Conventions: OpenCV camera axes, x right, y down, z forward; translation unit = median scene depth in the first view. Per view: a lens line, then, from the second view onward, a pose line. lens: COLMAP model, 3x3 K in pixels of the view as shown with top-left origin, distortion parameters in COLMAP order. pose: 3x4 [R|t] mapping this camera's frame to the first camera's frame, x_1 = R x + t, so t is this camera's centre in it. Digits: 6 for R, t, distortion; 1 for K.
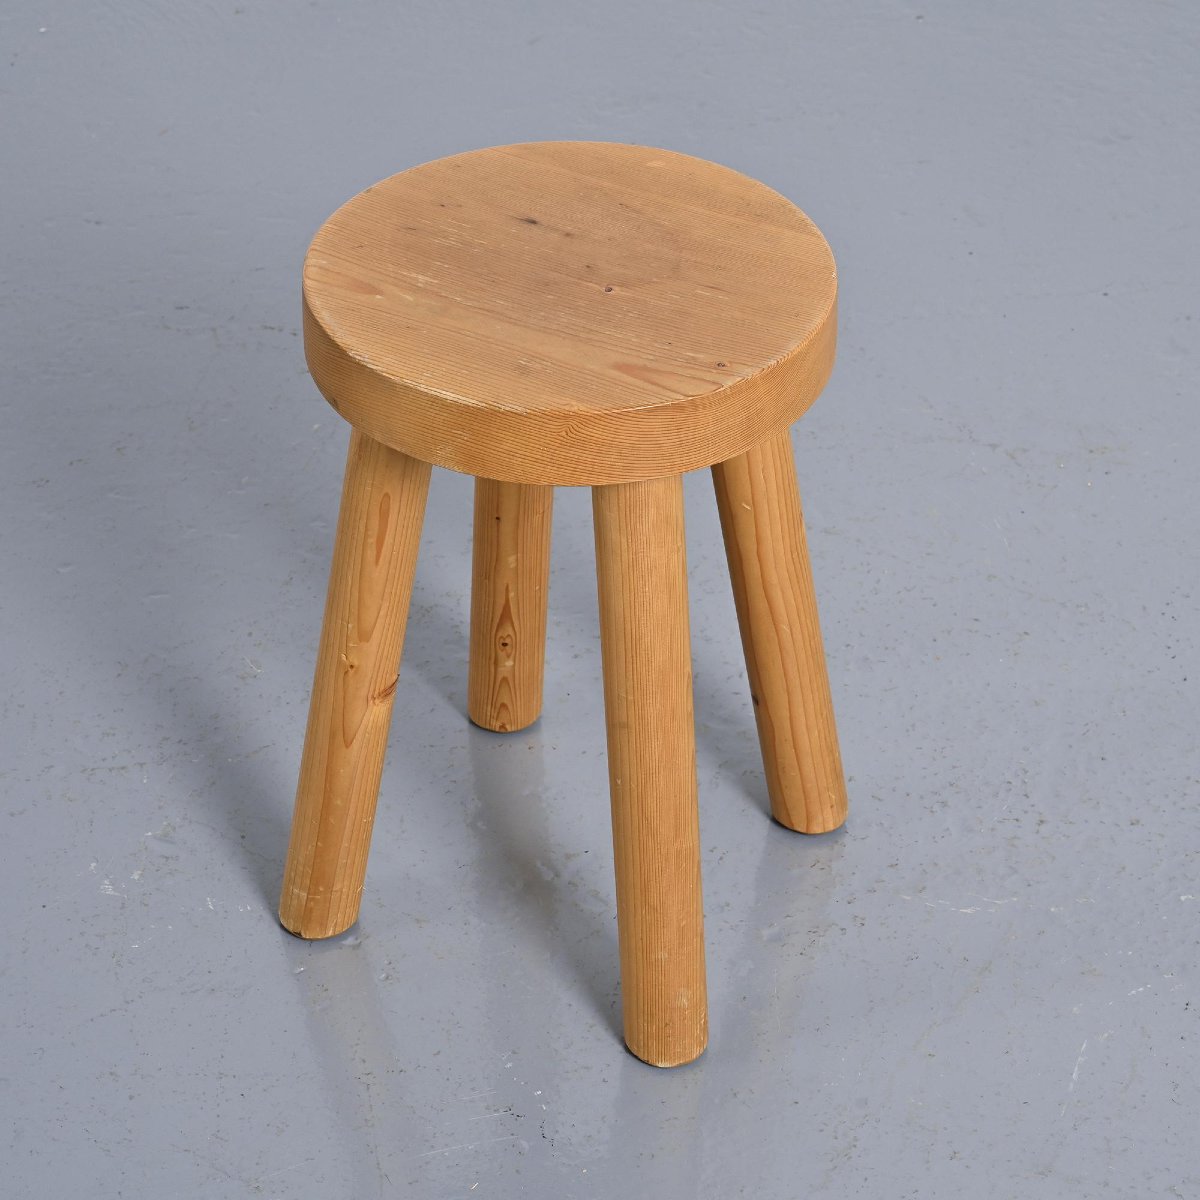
lens RADIAL K [[3411.0, 0, 600.0], [0, 3411.0, 600.0], [0, 0, 1]] dist [-0.123557, 1.239582]
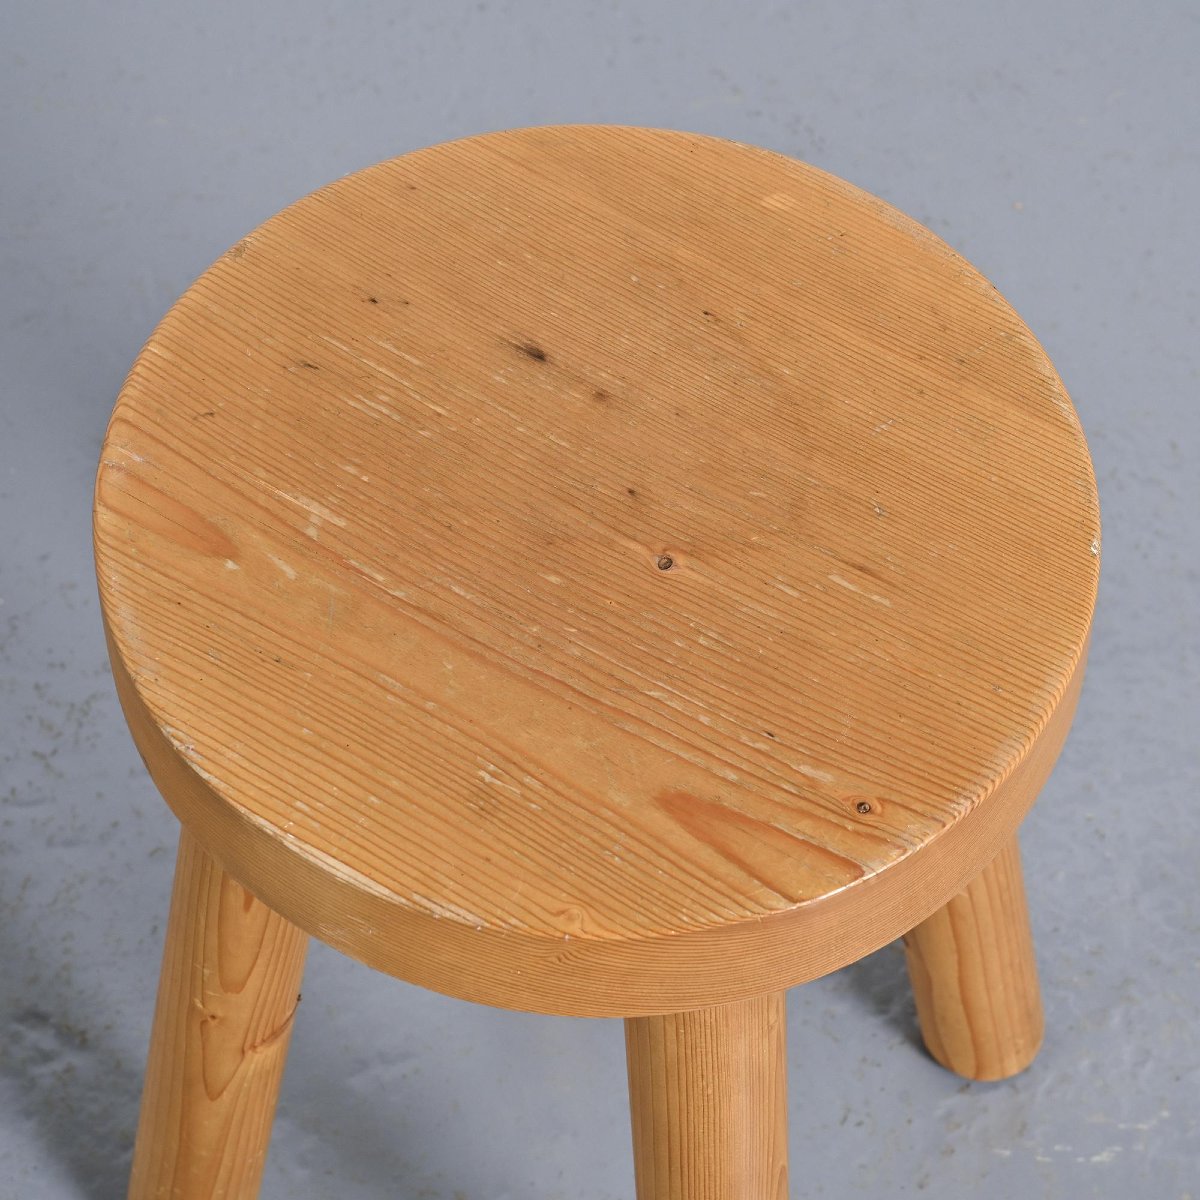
lens RADIAL K [[3549.3, 0, 600.0], [0, 3549.3, 600.0], [0, 0, 1]] dist [-0.054211, -0.171566]
pose [[0.997834, 0.054254, -0.037190, 0.012708], [-0.038830, 0.942227, 0.332717, -0.259645], [0.053093, -0.330553, 0.942293, 0.462938]]
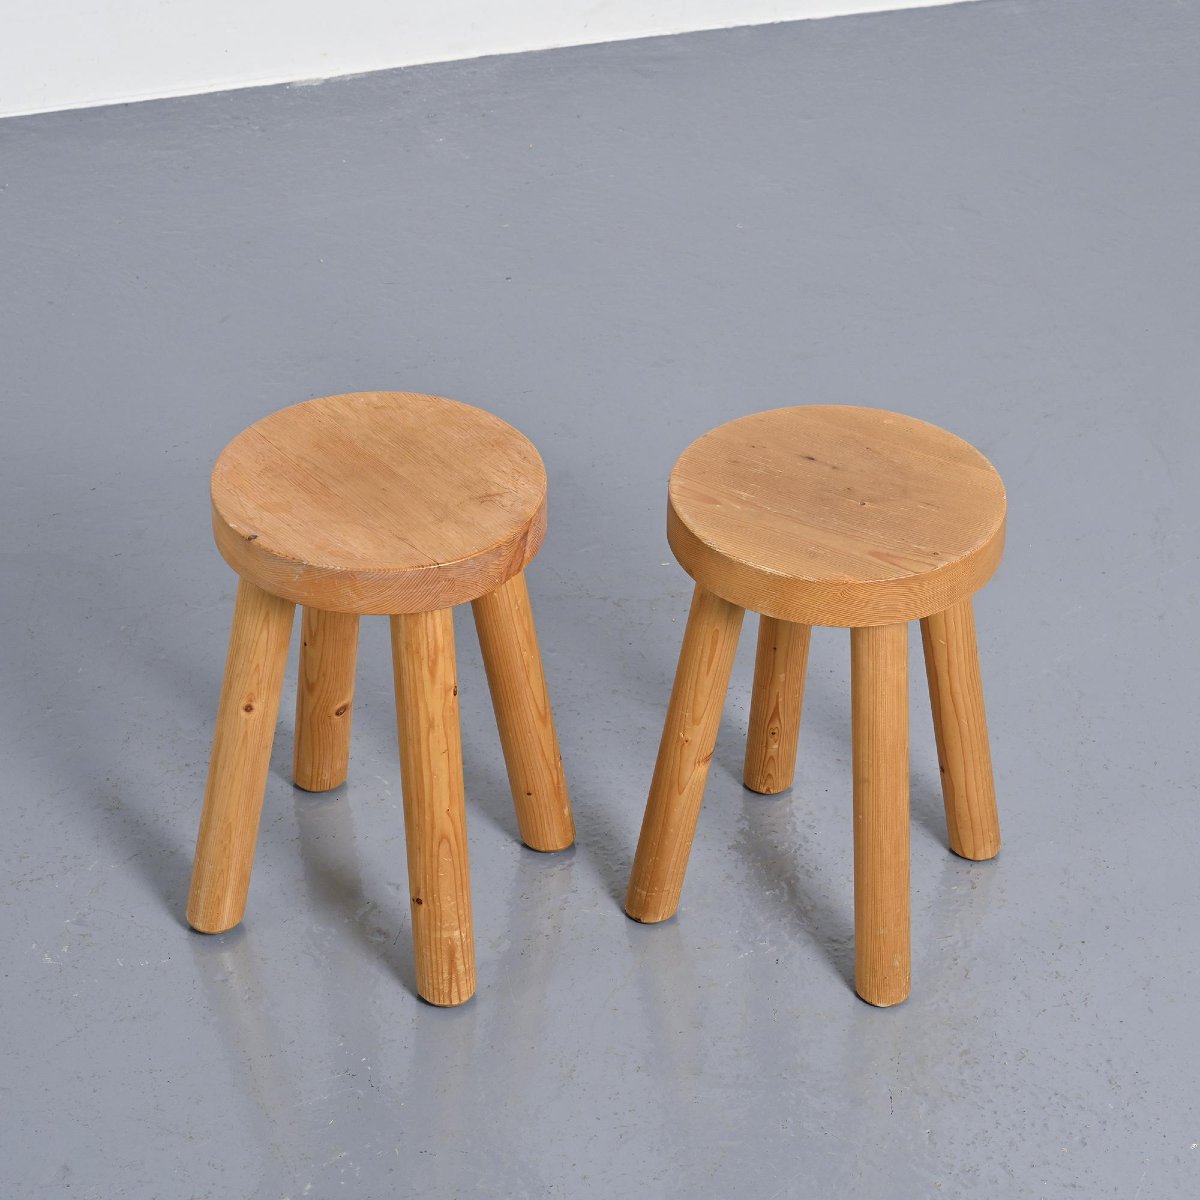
lens RADIAL K [[3411.0, 0, 600.0], [0, 3411.0, 600.0], [0, 0, 1]] dist [-0.123557, 1.239582]
pose [[0.999507, 0.020404, -0.023873, -0.078304], [-0.021472, 0.998739, -0.045388, 0.027248], [0.022917, 0.045879, 0.998684, -0.566911]]
